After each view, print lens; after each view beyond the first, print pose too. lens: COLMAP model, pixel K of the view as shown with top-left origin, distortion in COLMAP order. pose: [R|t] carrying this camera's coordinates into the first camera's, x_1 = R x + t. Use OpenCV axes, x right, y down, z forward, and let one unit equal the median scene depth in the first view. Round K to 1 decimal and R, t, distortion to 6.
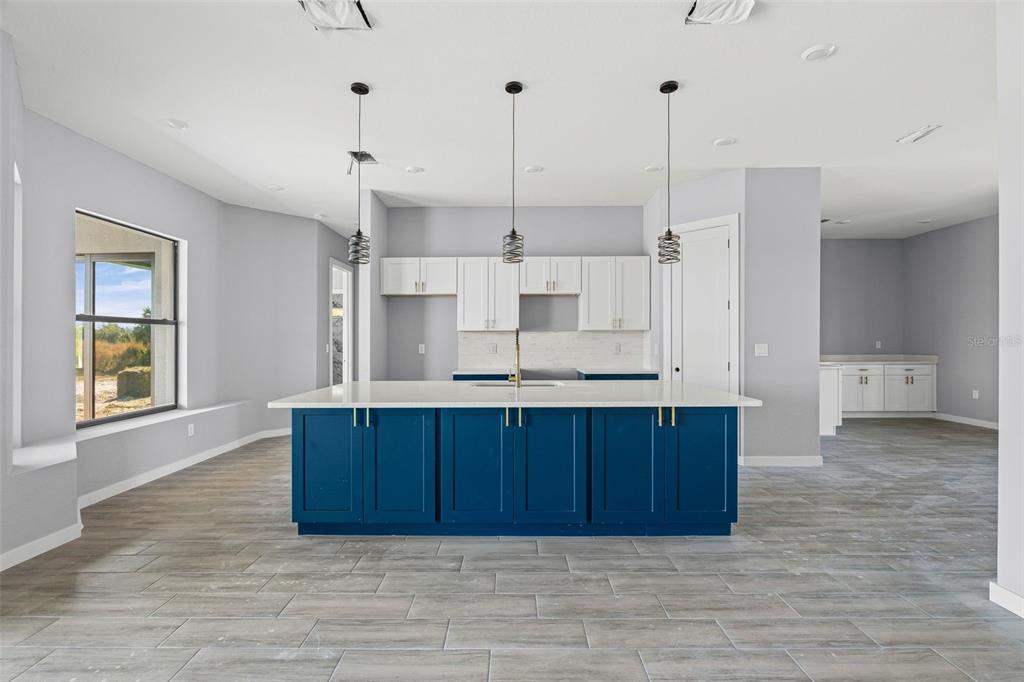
lens RADIAL K [[448.6, 0, 515.6], [0, 448.6, 336.5], [0, 0, 1]] dist [-0.004837, -0.000158]
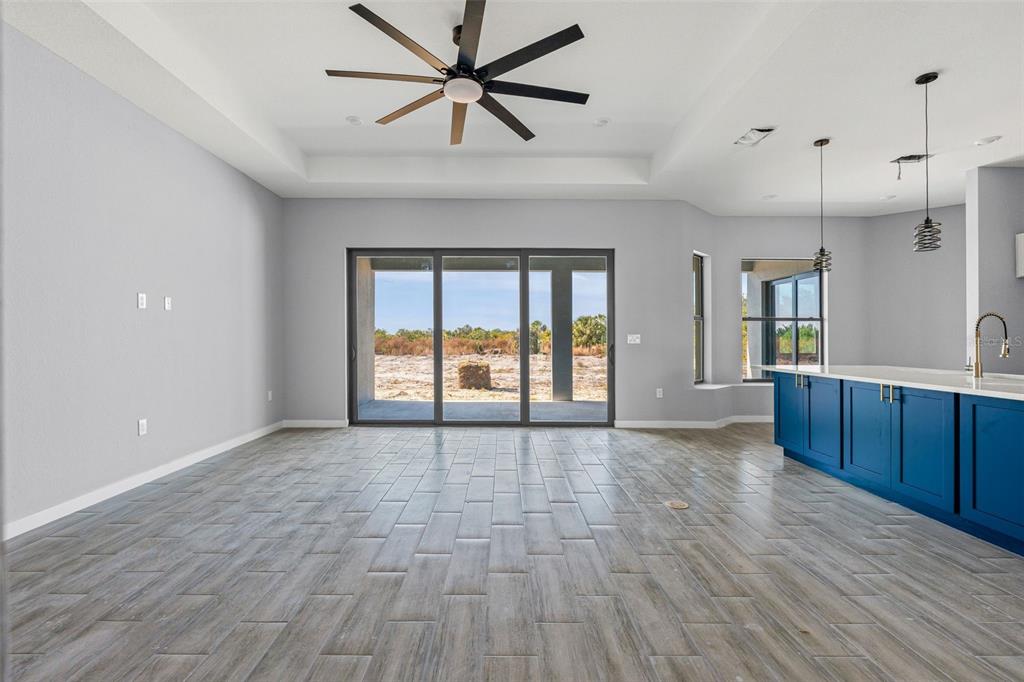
lens RADIAL K [[448.6, 0, 515.6], [0, 448.6, 336.5], [0, 0, 1]] dist [-0.004837, -0.000158]
pose [[0.034540, -0.001010, -0.999403, 0.636228], [0.013208, 0.999913, -0.000554, 0.010469], [0.999316, -0.013181, 0.034550, 0.011368]]
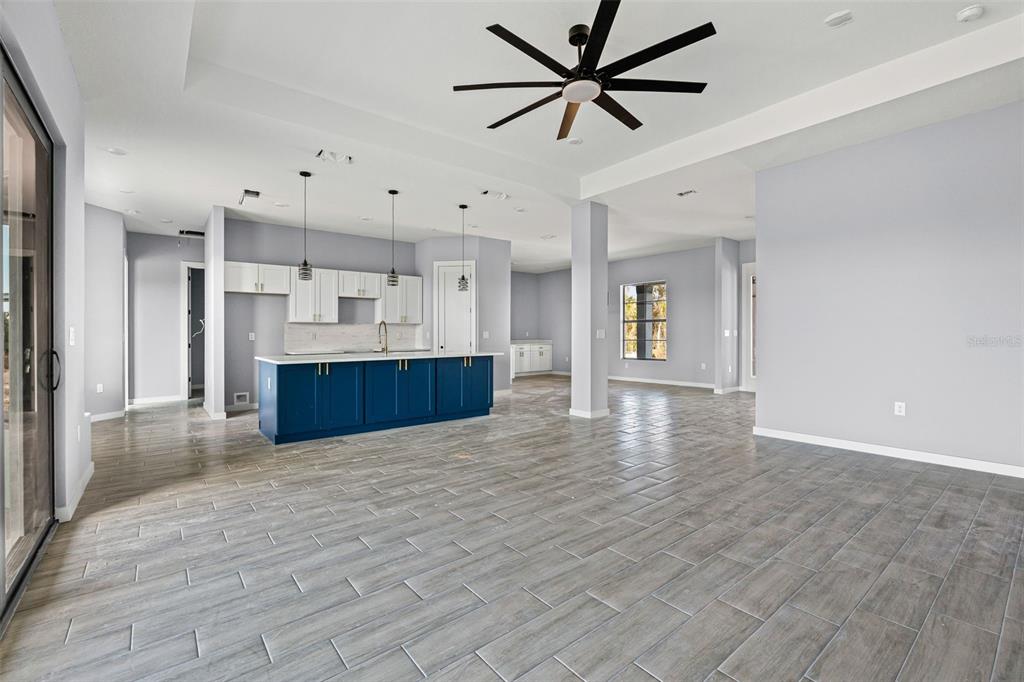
lens RADIAL K [[448.6, 0, 515.6], [0, 448.6, 336.5], [0, 0, 1]] dist [-0.004837, -0.000158]
pose [[0.773476, -0.001756, 0.633823, -0.490926], [-0.005069, 0.999947, 0.008957, 0.015694], [-0.633805, -0.010140, 0.773426, -0.479810]]
